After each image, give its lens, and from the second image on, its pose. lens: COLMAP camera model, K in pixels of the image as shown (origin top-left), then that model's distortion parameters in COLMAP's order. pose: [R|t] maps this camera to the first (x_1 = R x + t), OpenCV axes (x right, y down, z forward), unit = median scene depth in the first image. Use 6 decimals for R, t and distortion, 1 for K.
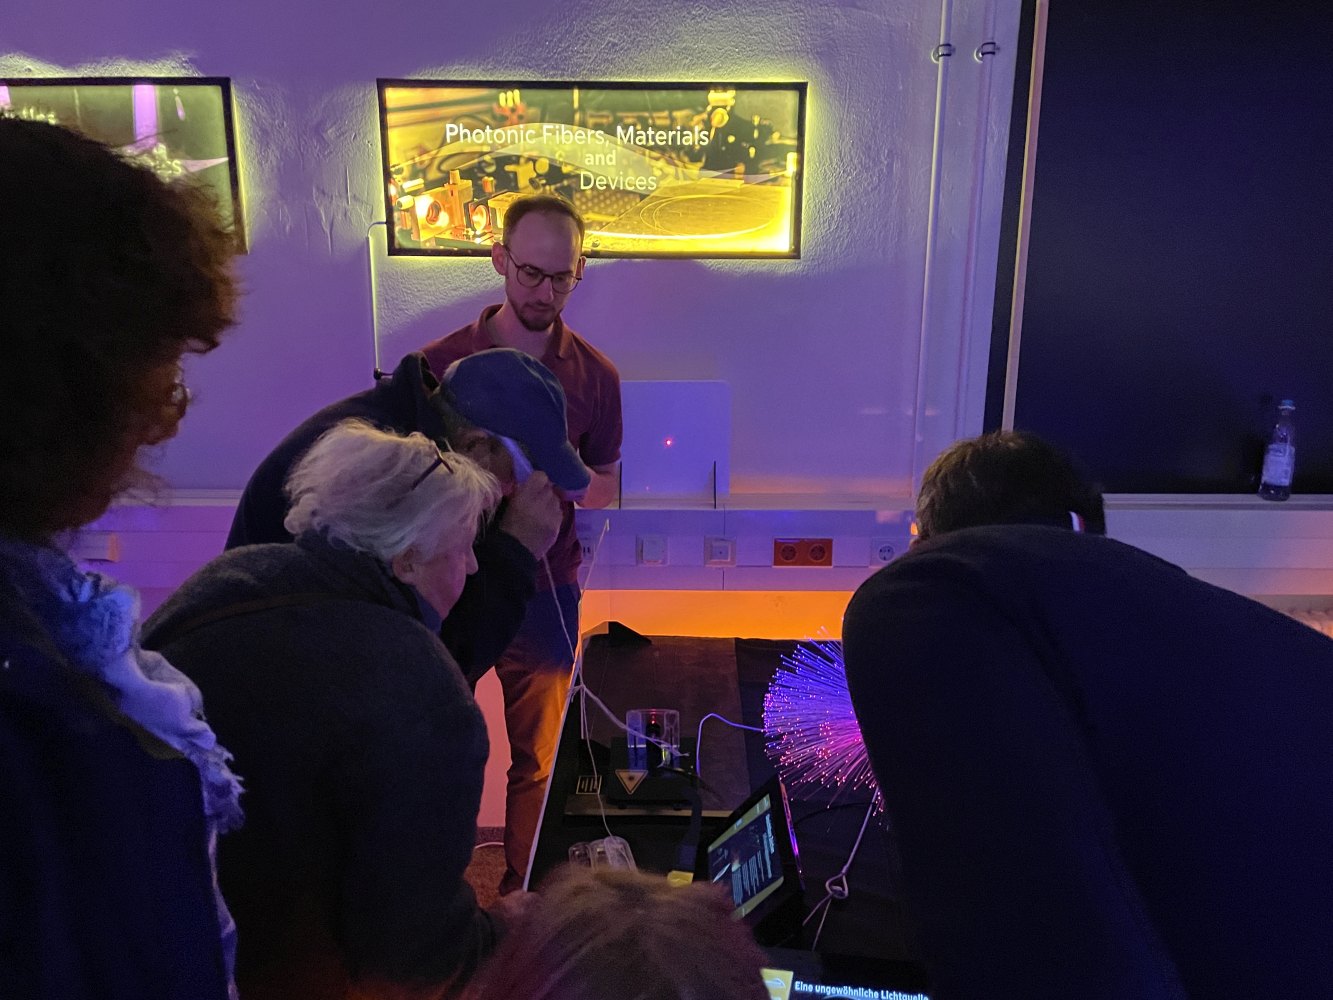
lens RADIAL K [[1012.9, 0, 659.7], [0, 1012.9, 499.9], [0, 0, 1]] dist [0.085054, -0.110540]
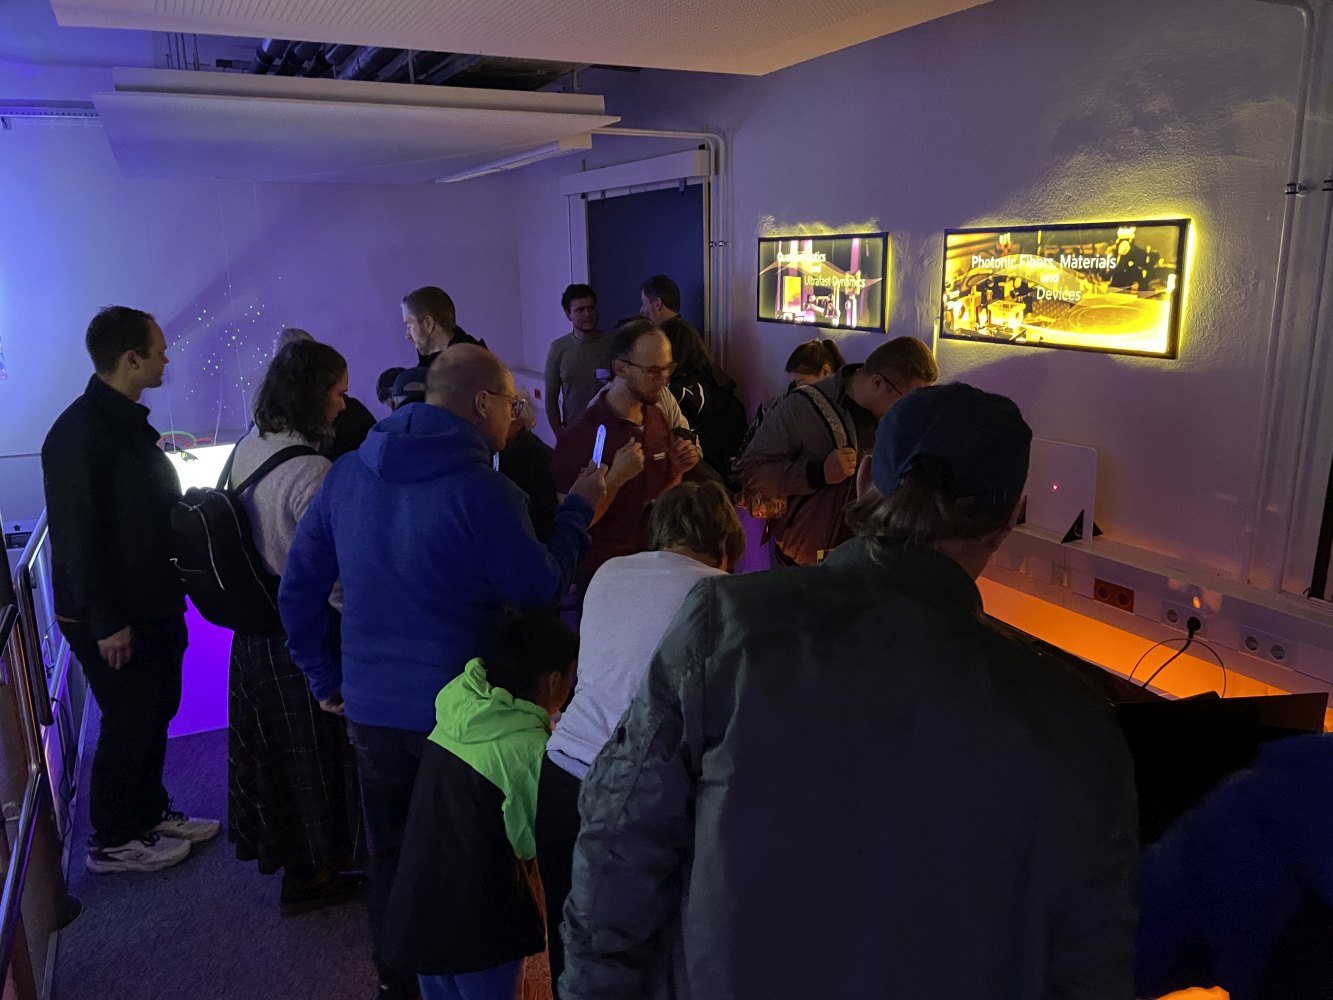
lens RADIAL K [[1012.9, 0, 666.5], [0, 1012.9, 500.9], [0, 0, 1]] dist [0.085054, -0.110540]
pose [[0.438685, 0.200680, -0.875947, 0.995498], [-0.192973, 0.973044, 0.126282, -0.114738], [0.877677, 0.113636, 0.465585, -0.071577]]
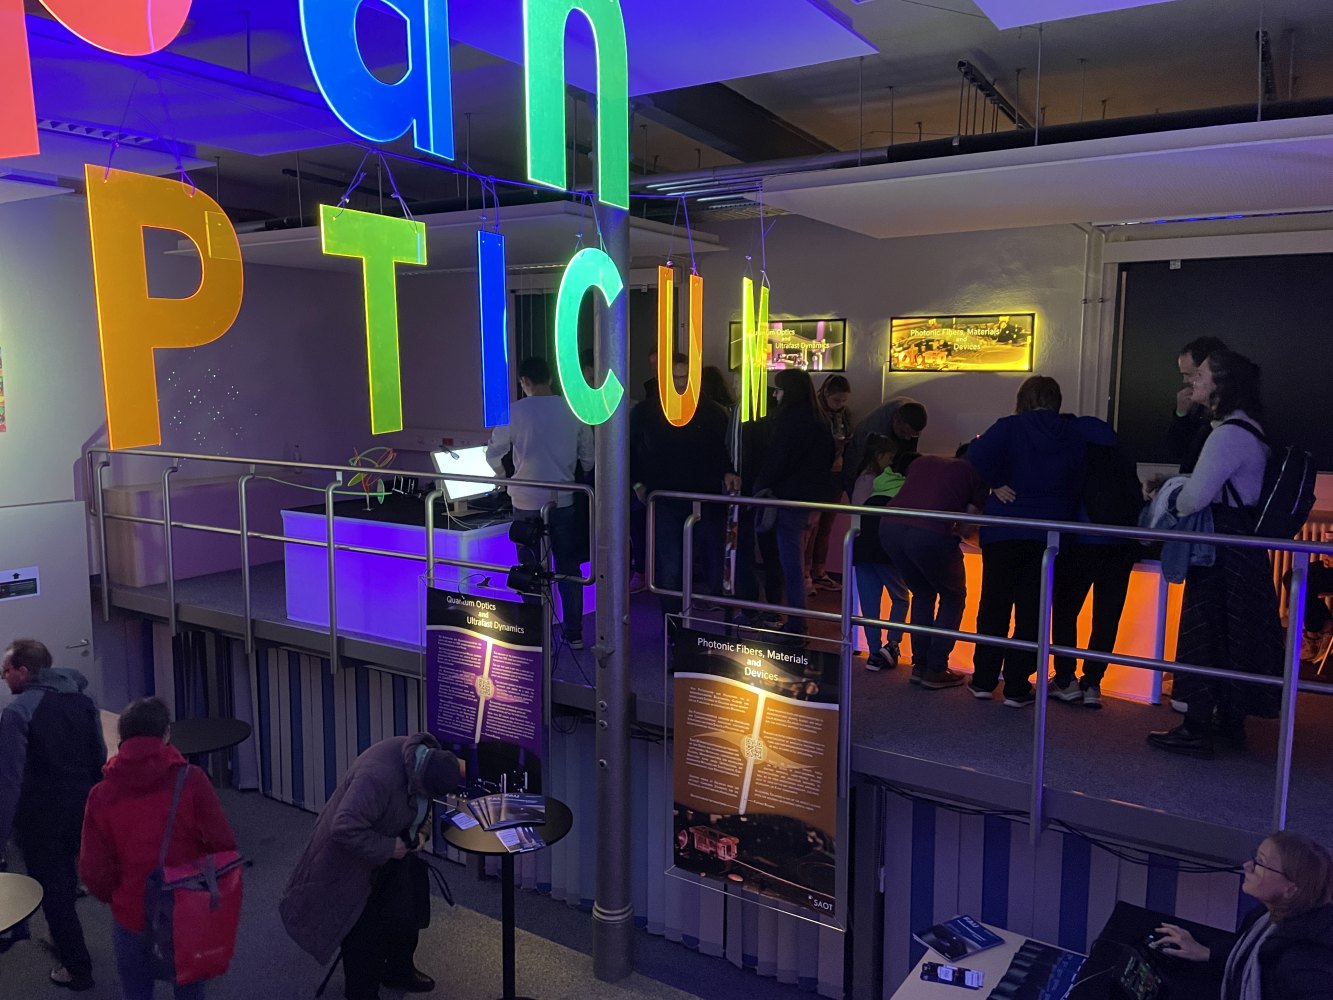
lens RADIAL K [[1012.9, 0, 662.1], [0, 1012.9, 498.6], [0, 0, 1]] dist [0.085054, -0.110540]
pose [[0.853127, 0.063960, -0.517768, 0.767210], [-0.120965, 0.989661, -0.077061, 0.458188], [0.507486, 0.128375, 0.852043, -1.913603]]
